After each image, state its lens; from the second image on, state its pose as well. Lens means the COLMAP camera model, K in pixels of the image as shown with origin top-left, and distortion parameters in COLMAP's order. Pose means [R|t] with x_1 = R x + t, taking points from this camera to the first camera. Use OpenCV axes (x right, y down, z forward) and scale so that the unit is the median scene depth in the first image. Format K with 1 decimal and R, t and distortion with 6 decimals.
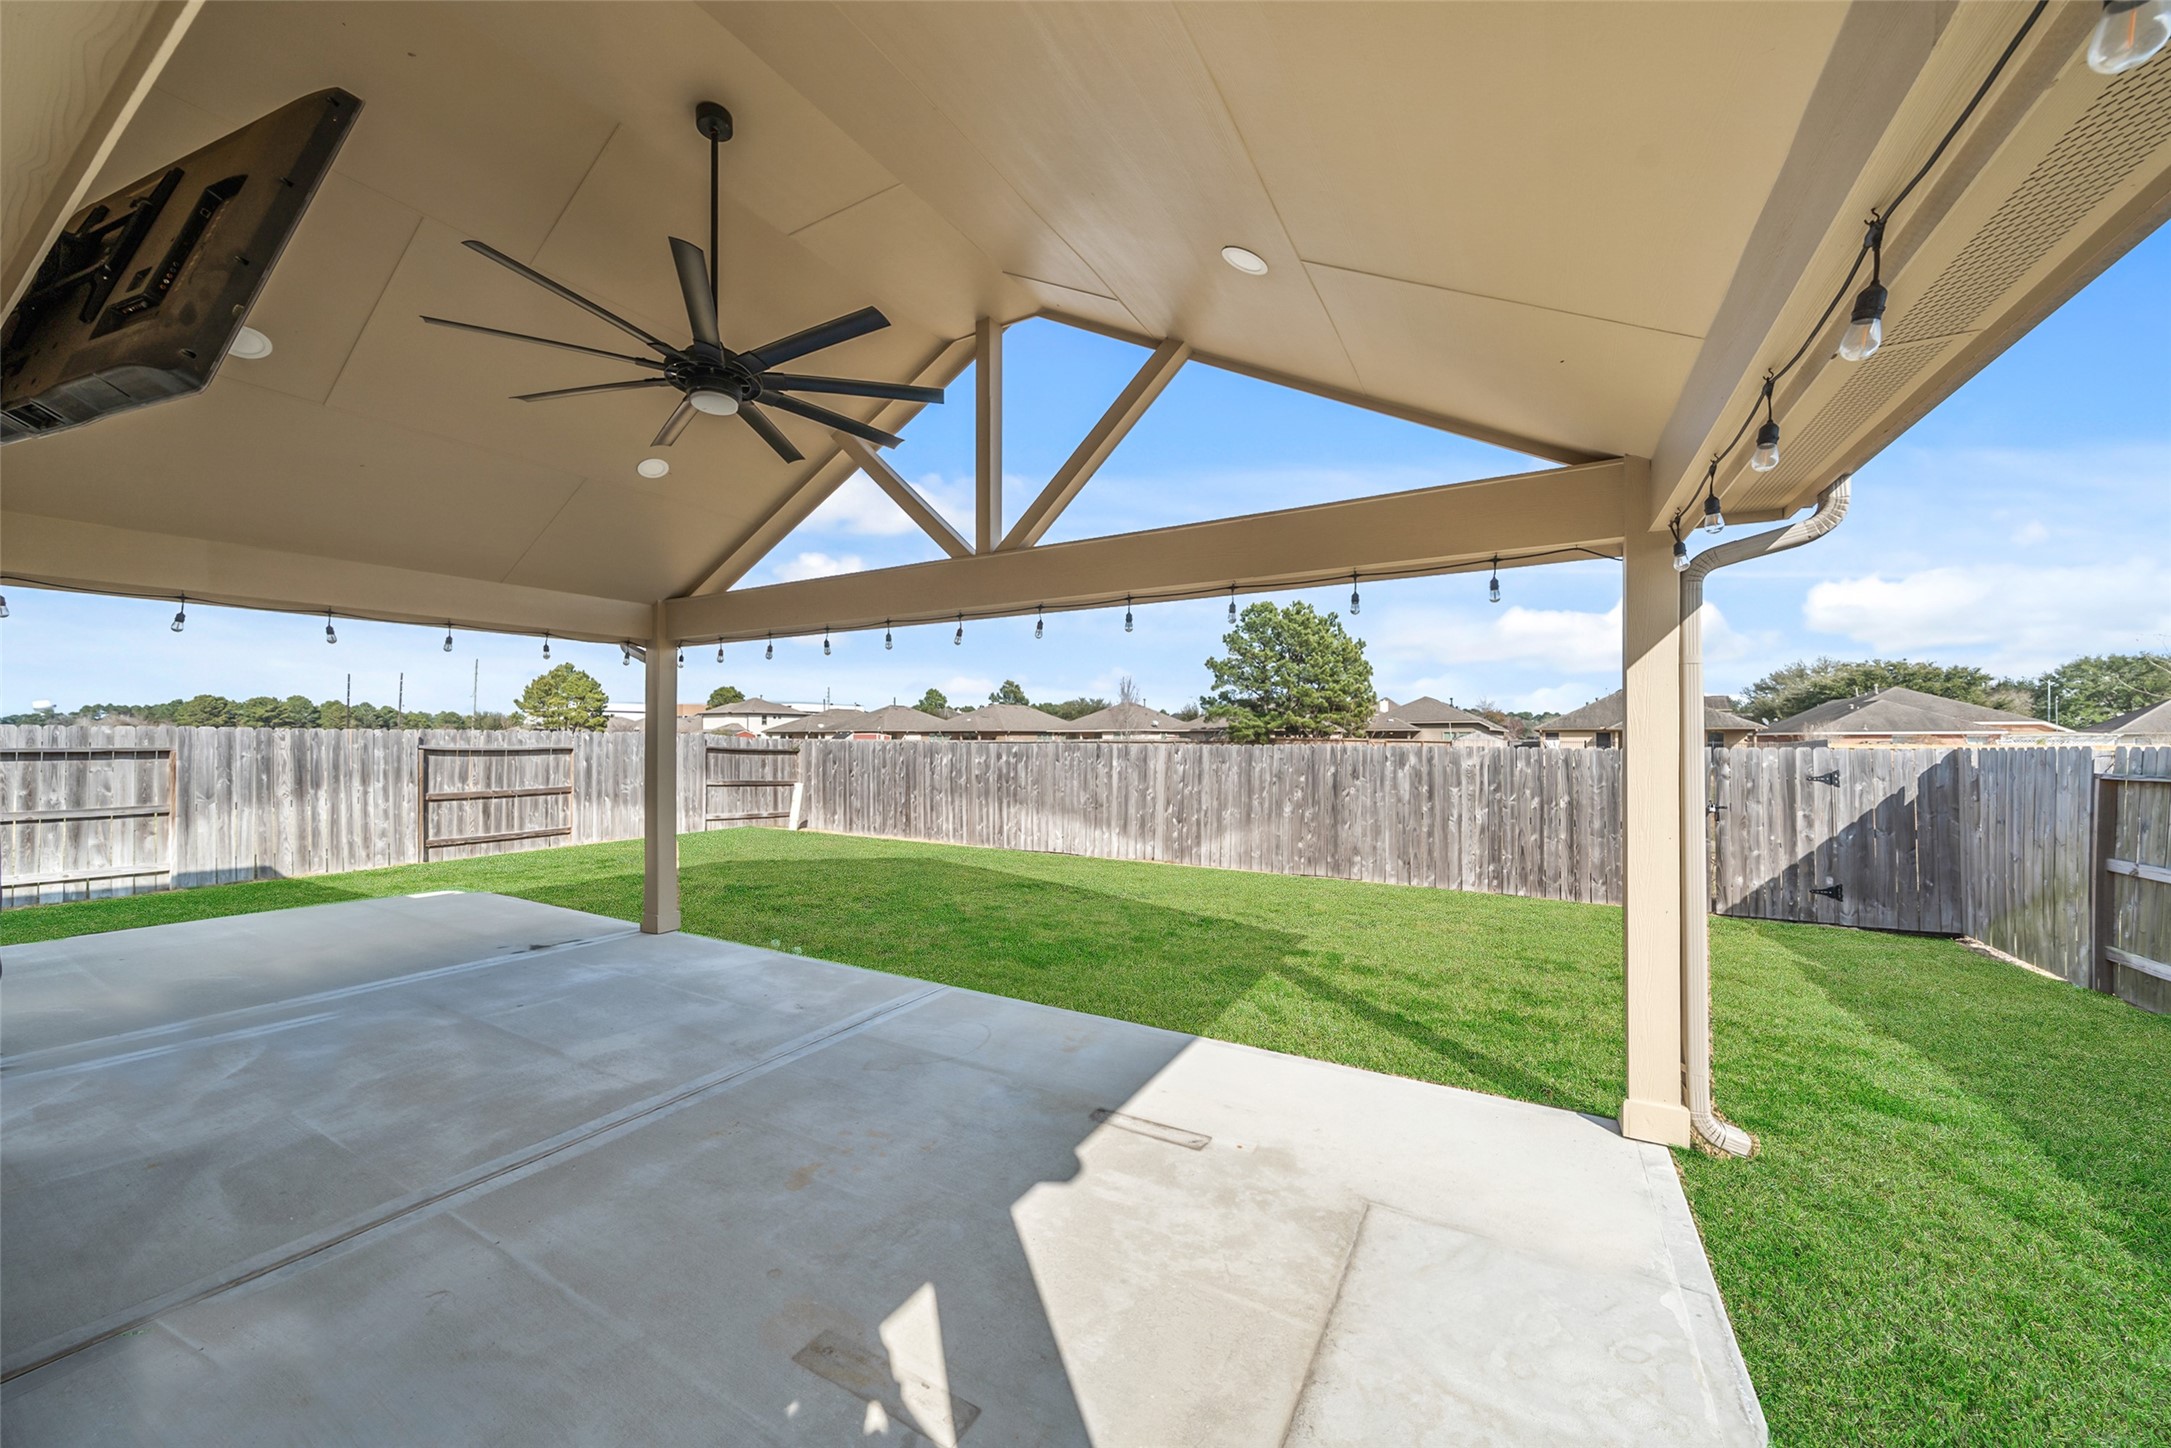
lens RADIAL K [[774.4, 0, 1089.2], [0, 774.4, 739.6], [0, 0, 1]] dist [-0.002027, -0.000209]
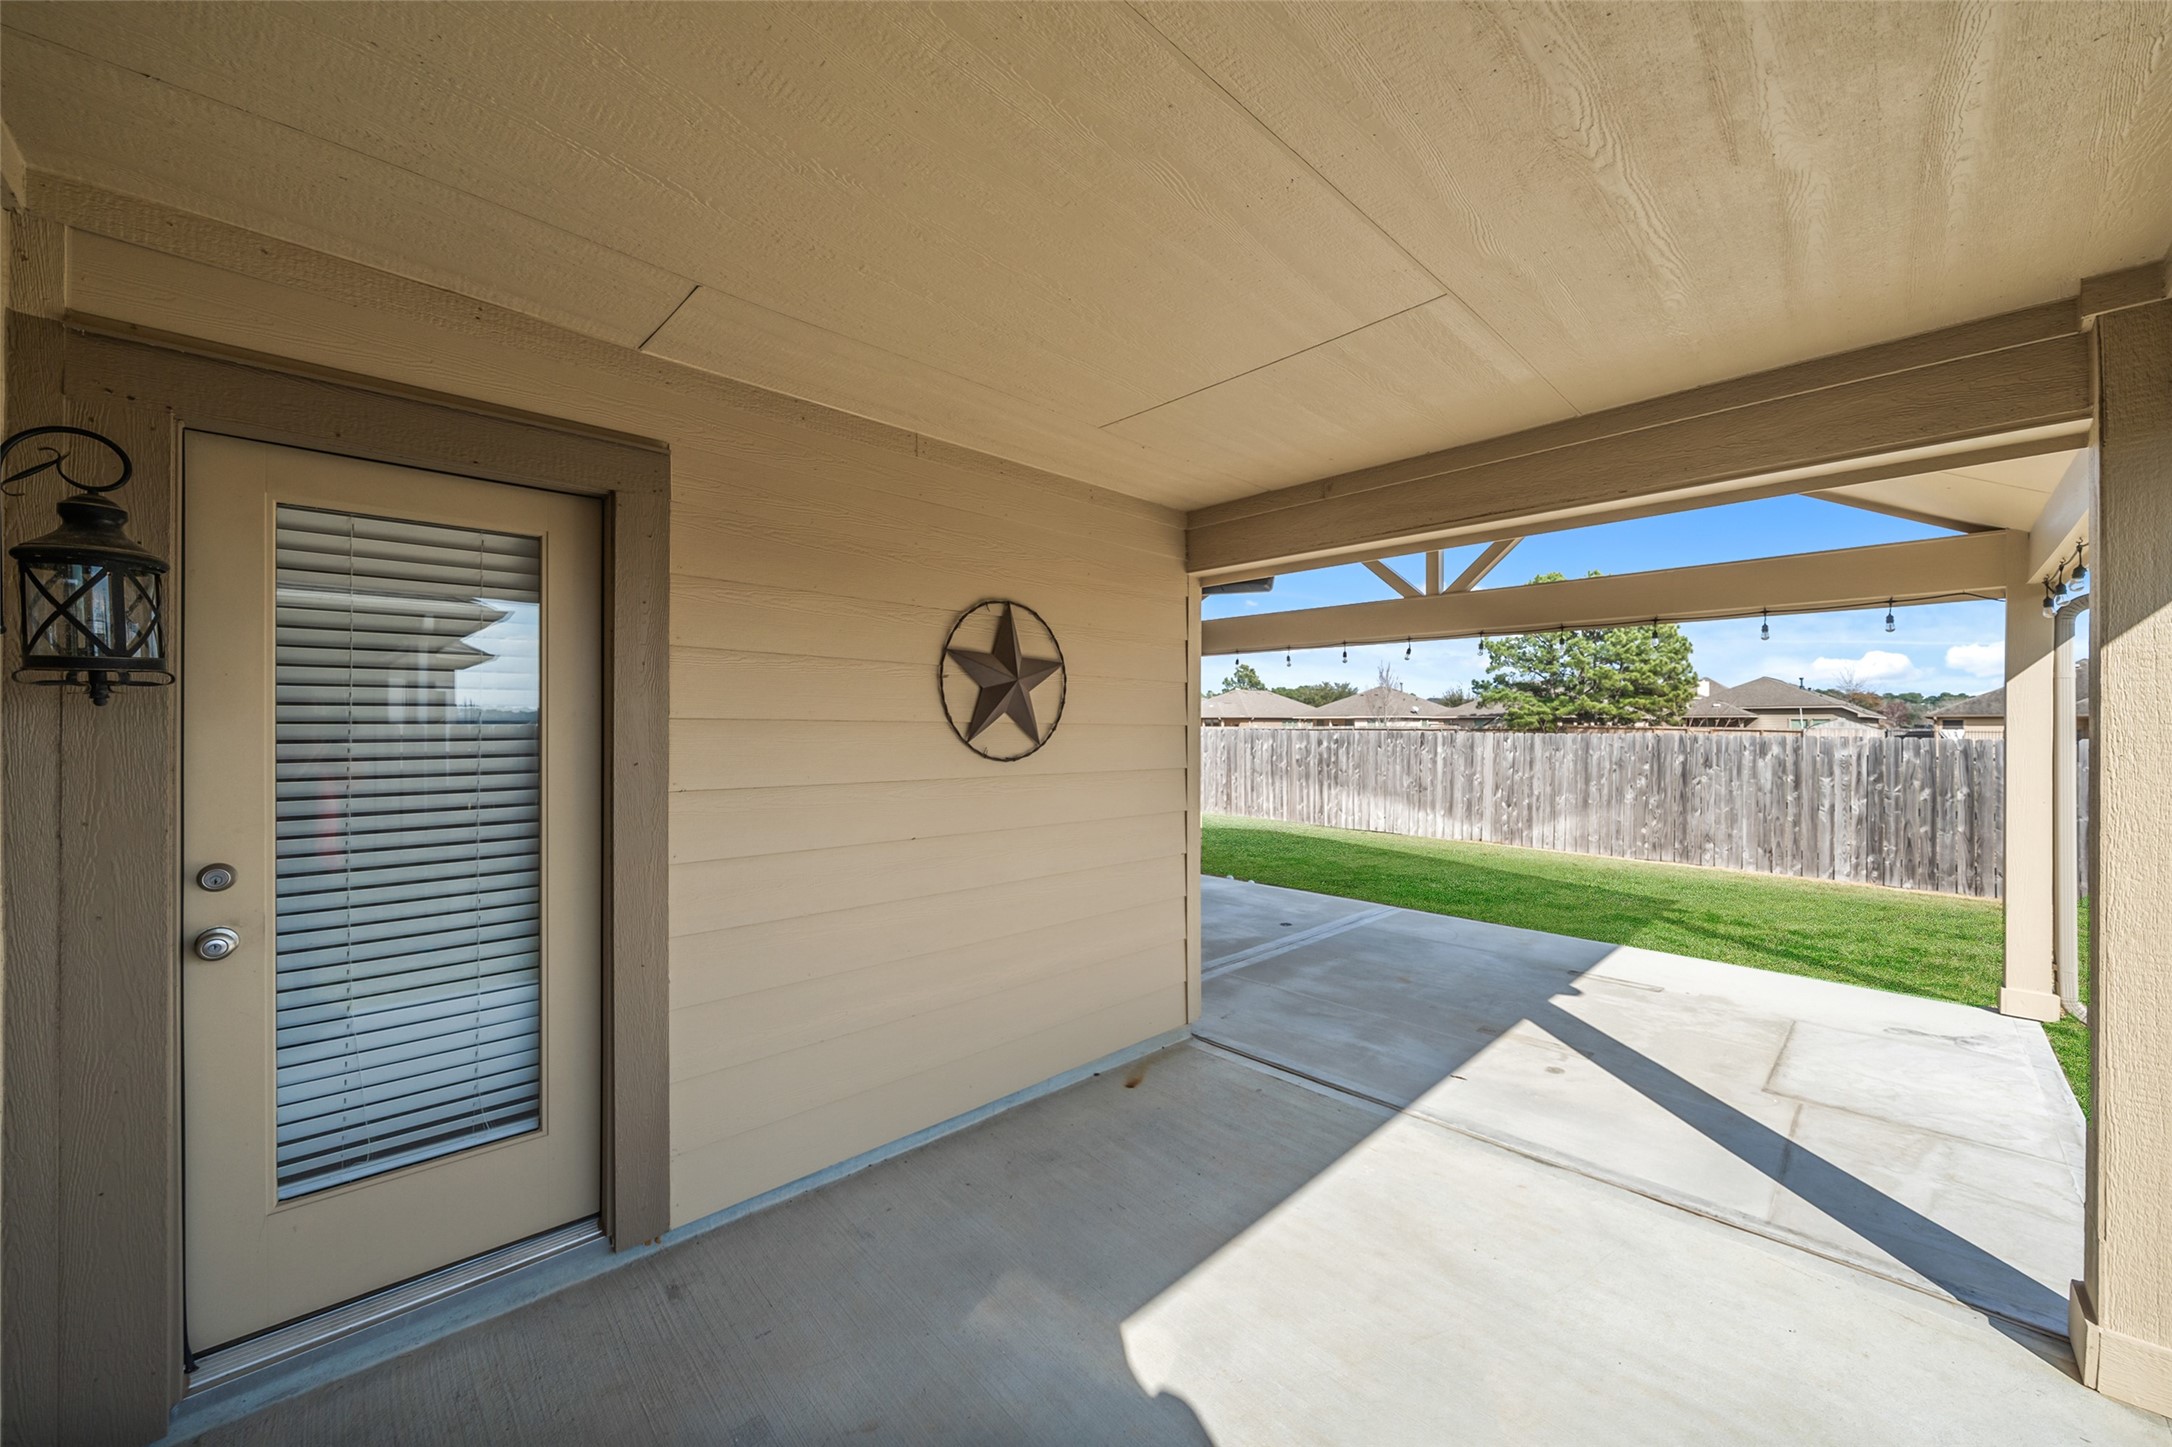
lens RADIAL K [[819.0, 0, 1082.5], [0, 819.0, 728.2], [0, 0, 1]] dist [-0.004078, 0.000091]
pose [[0.961038, 0.004154, -0.276386, -0.137235], [-0.003402, 0.999989, 0.003198, -0.001614], [0.276396, -0.002133, 0.961041, -0.239286]]
